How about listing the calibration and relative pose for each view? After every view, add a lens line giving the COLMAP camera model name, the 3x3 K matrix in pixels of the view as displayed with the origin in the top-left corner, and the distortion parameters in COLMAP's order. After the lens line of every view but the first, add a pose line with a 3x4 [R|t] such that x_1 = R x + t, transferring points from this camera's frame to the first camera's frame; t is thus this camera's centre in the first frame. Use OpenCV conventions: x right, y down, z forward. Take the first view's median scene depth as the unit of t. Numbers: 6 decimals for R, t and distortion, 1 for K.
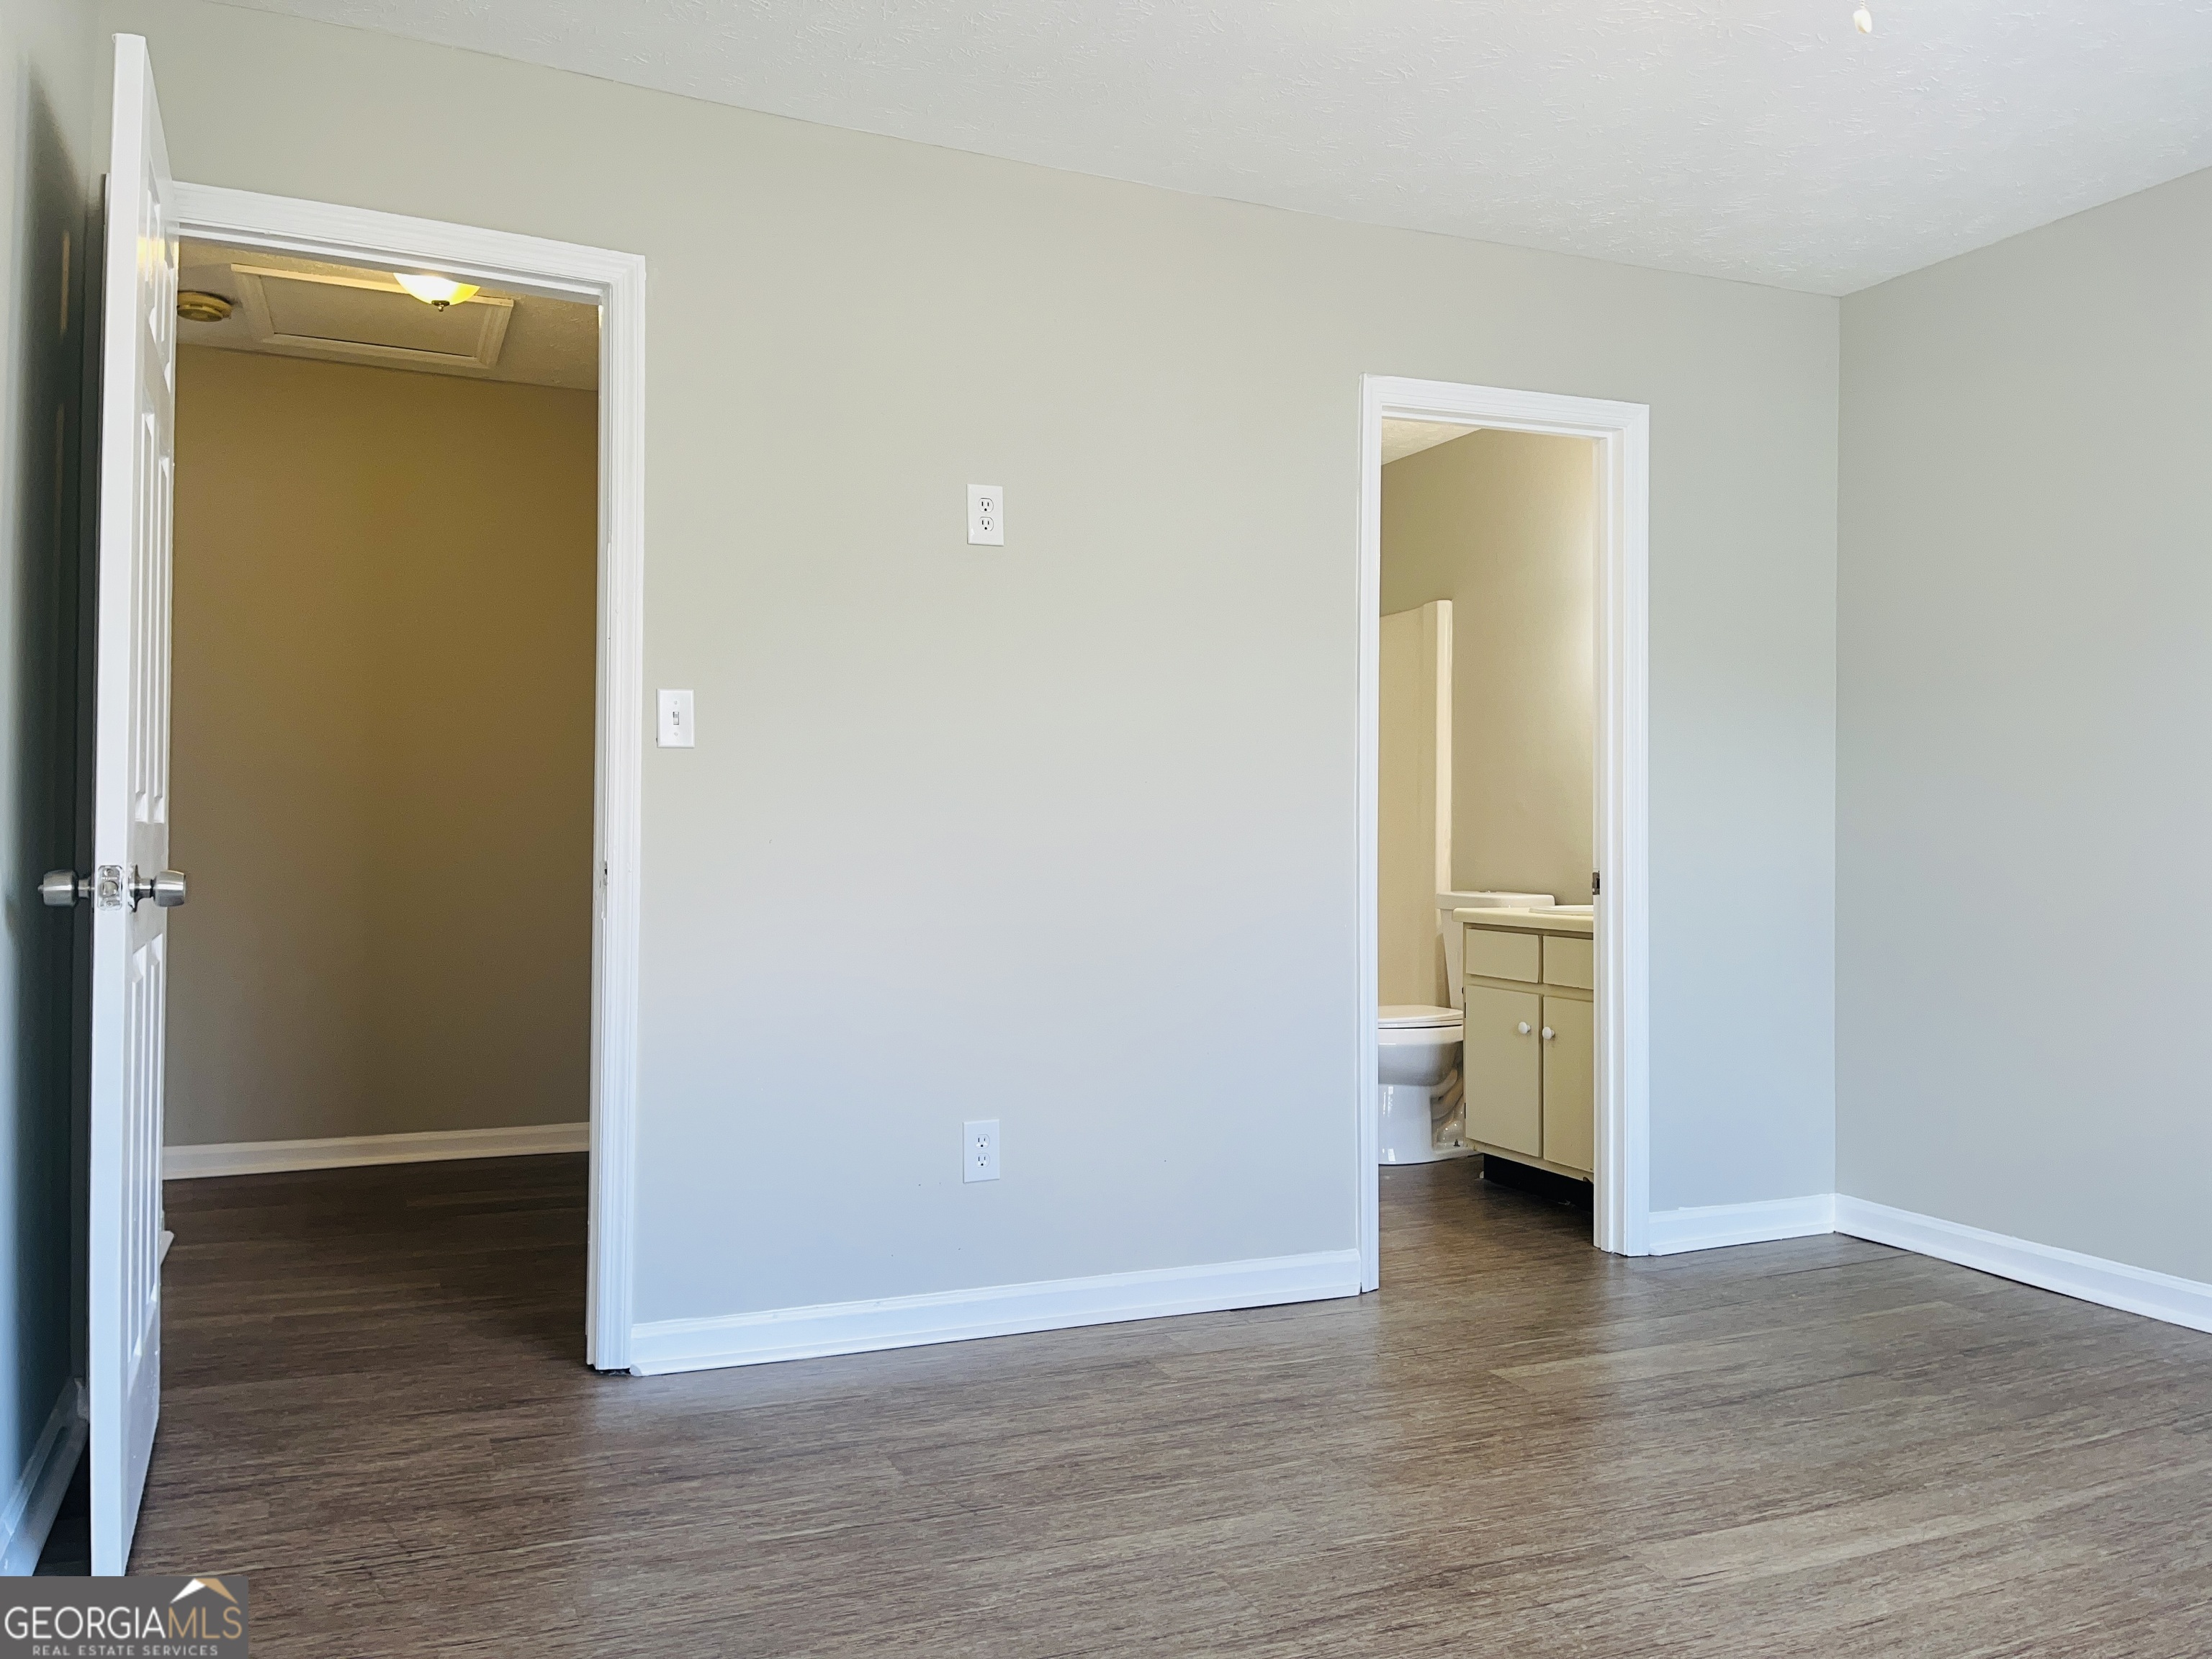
lens RADIAL K [[1676.5, 0, 1093.8], [0, 1676.5, 826.6], [0, 0, 1]] dist [0.080590, -0.098908]
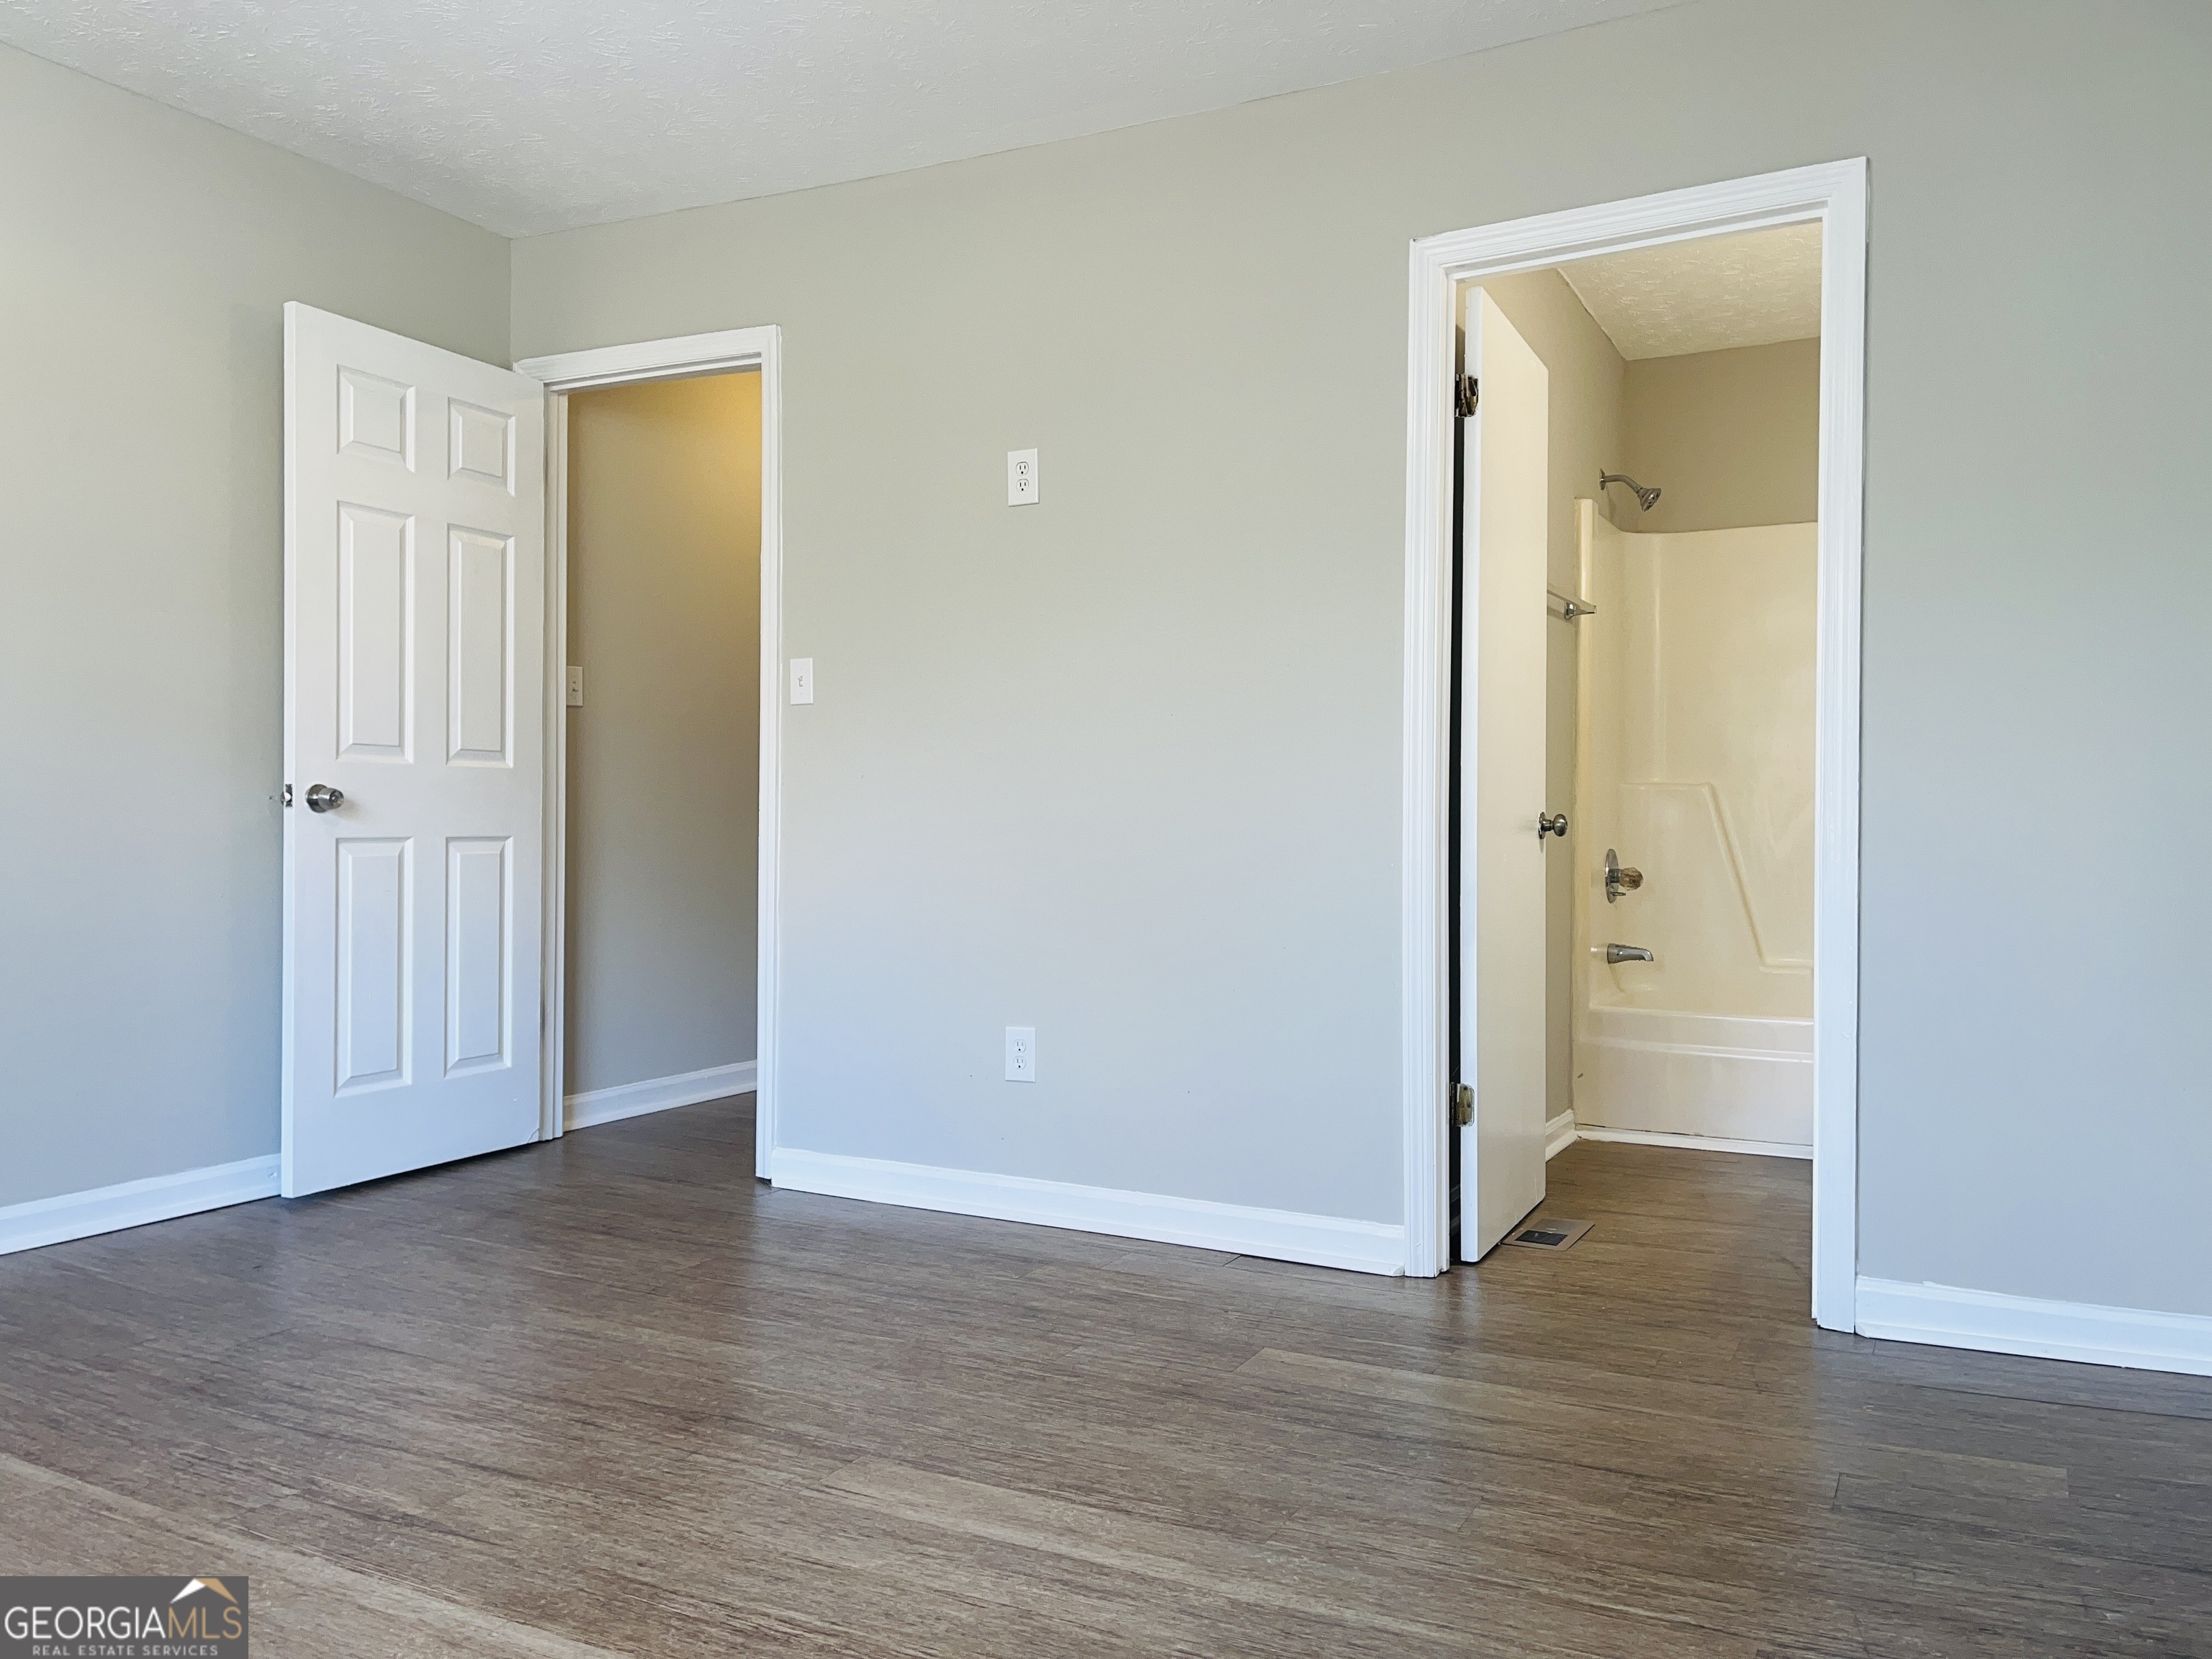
lens RADIAL K [[1676.5, 0, 1098.4], [0, 1676.5, 838.2], [0, 0, 1]] dist [0.080590, -0.098908]
pose [[0.627917, 0.007353, -0.778245, 1.016291], [0.001915, 0.999938, 0.010992, 0.047011], [0.778278, -0.008392, 0.627864, 0.428814]]
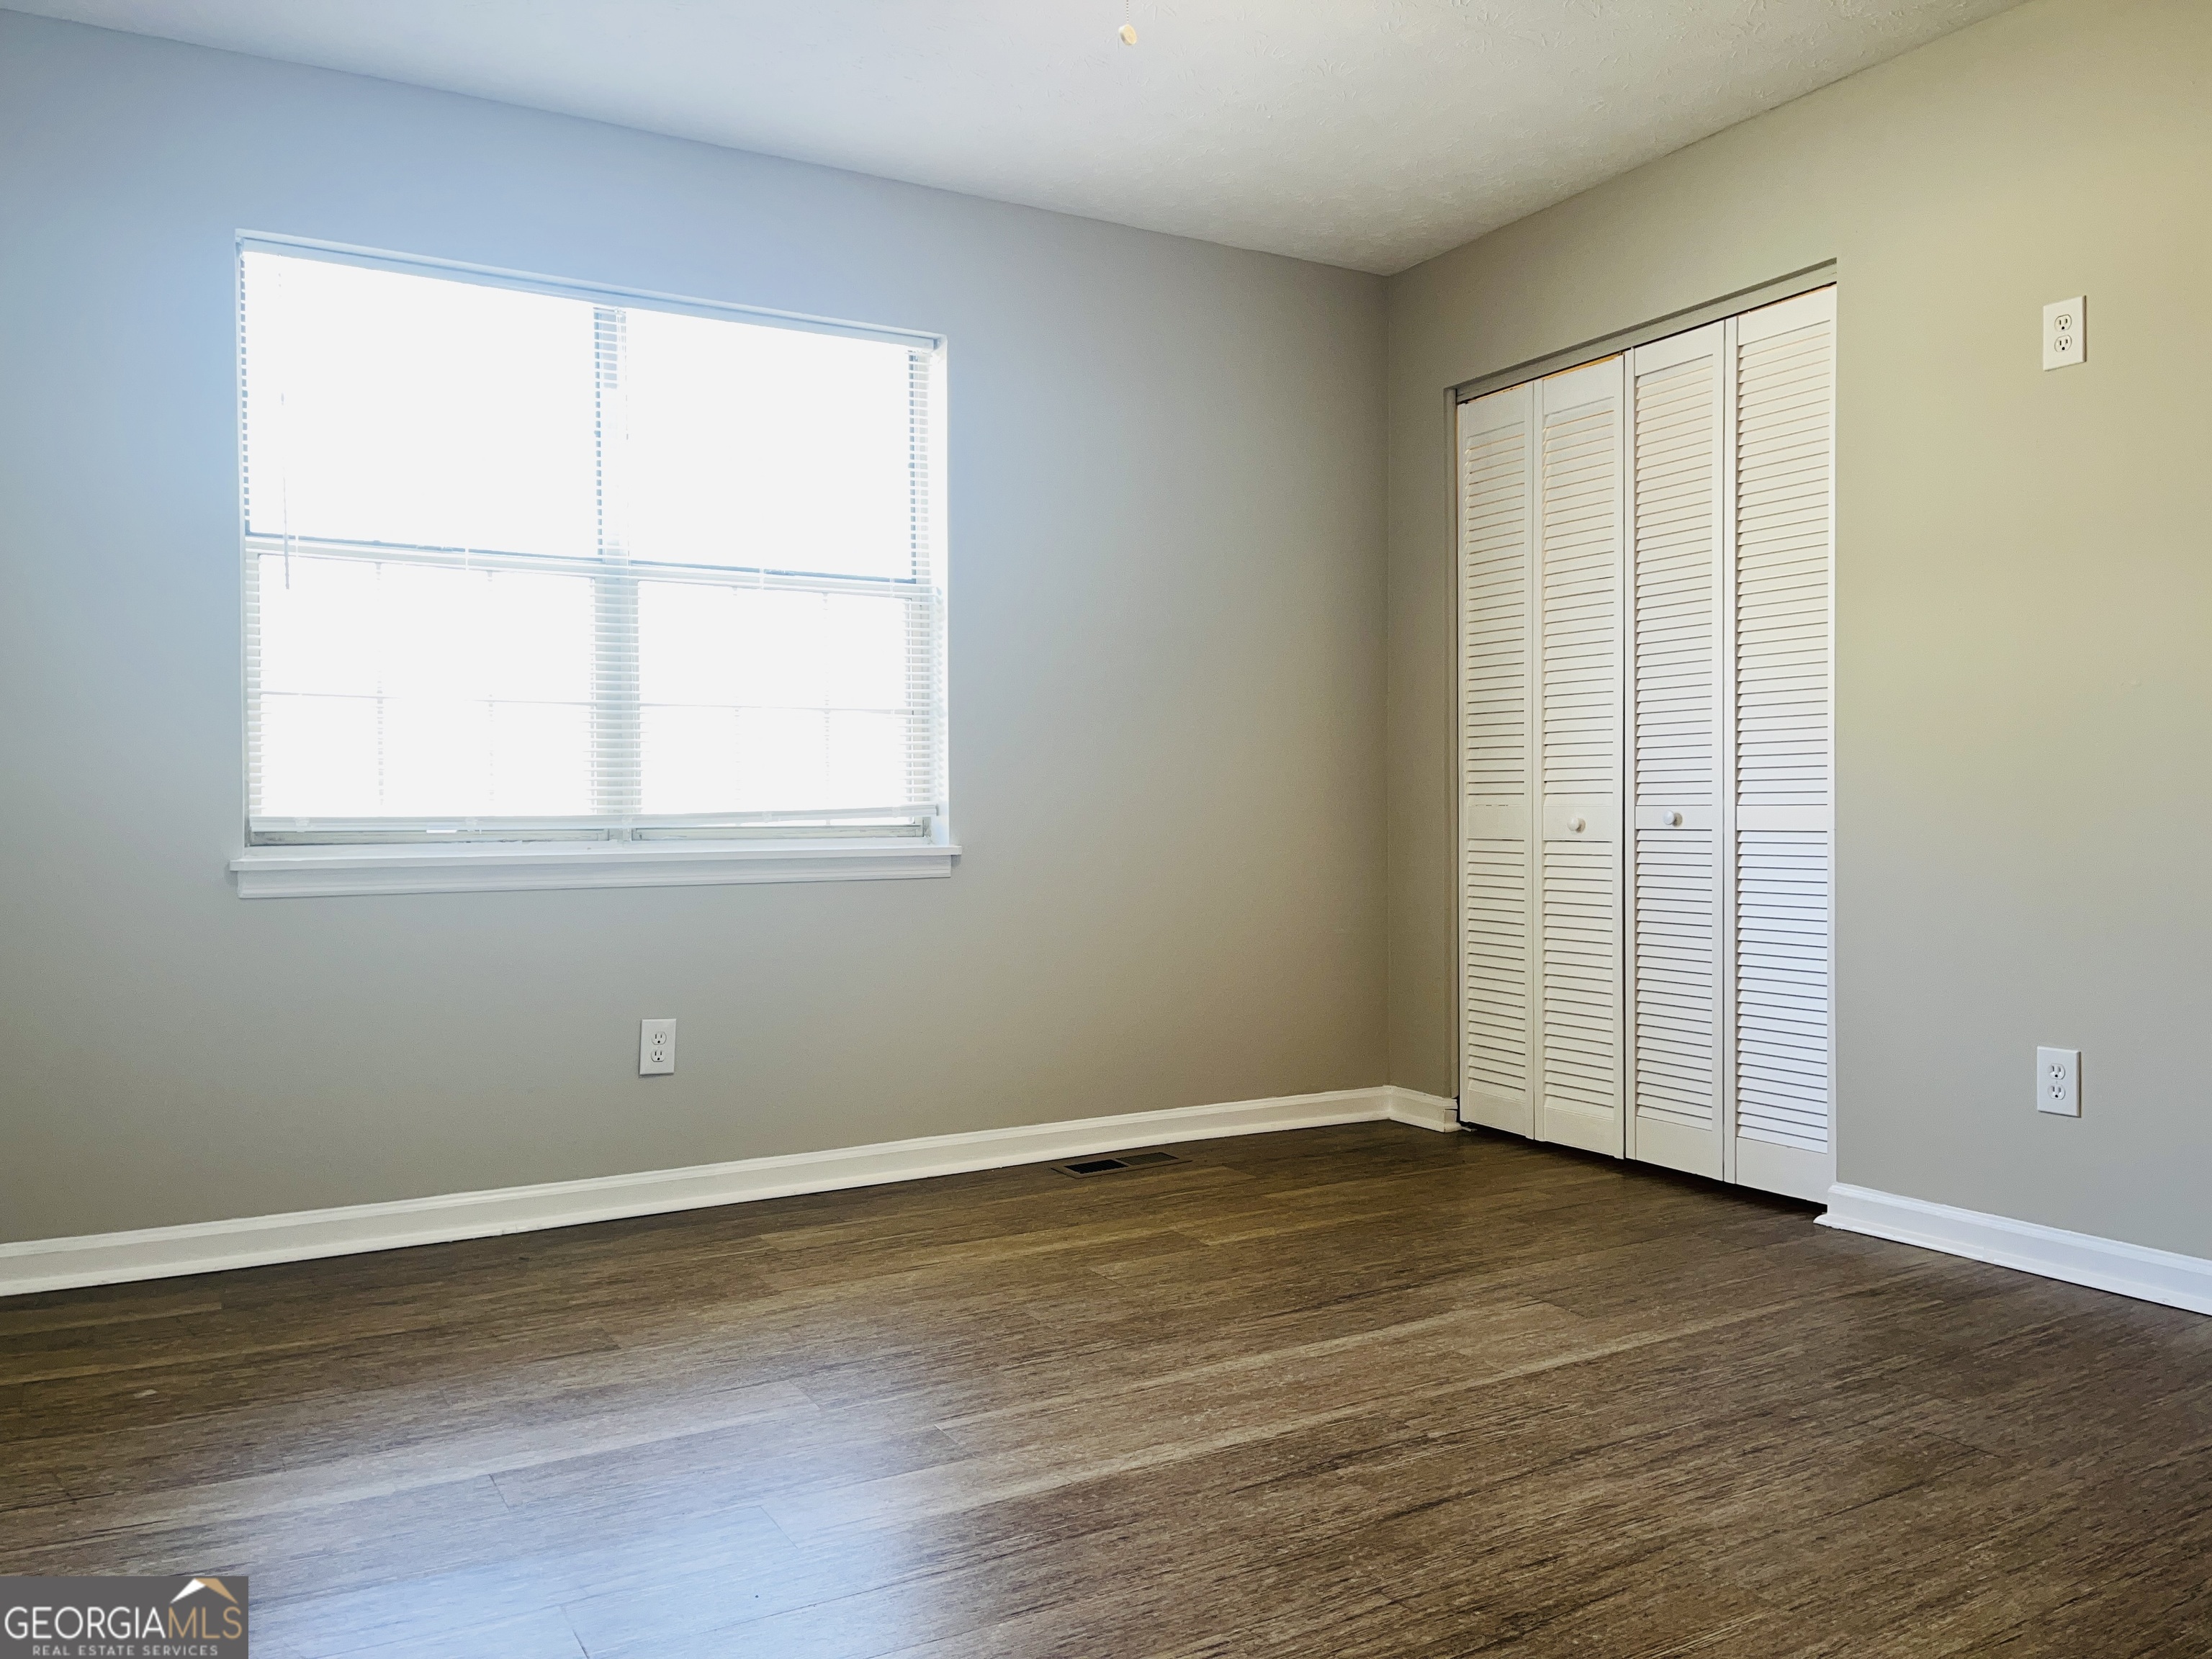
lens RADIAL K [[1676.5, 0, 1103.2], [0, 1676.5, 830.8], [0, 0, 1]] dist [0.080590, -0.098908]
pose [[-0.993594, -0.000062, -0.113012, 0.412267], [-0.000533, 0.999991, 0.004138, 0.050611], [0.113011, 0.004171, -0.993585, 1.489117]]
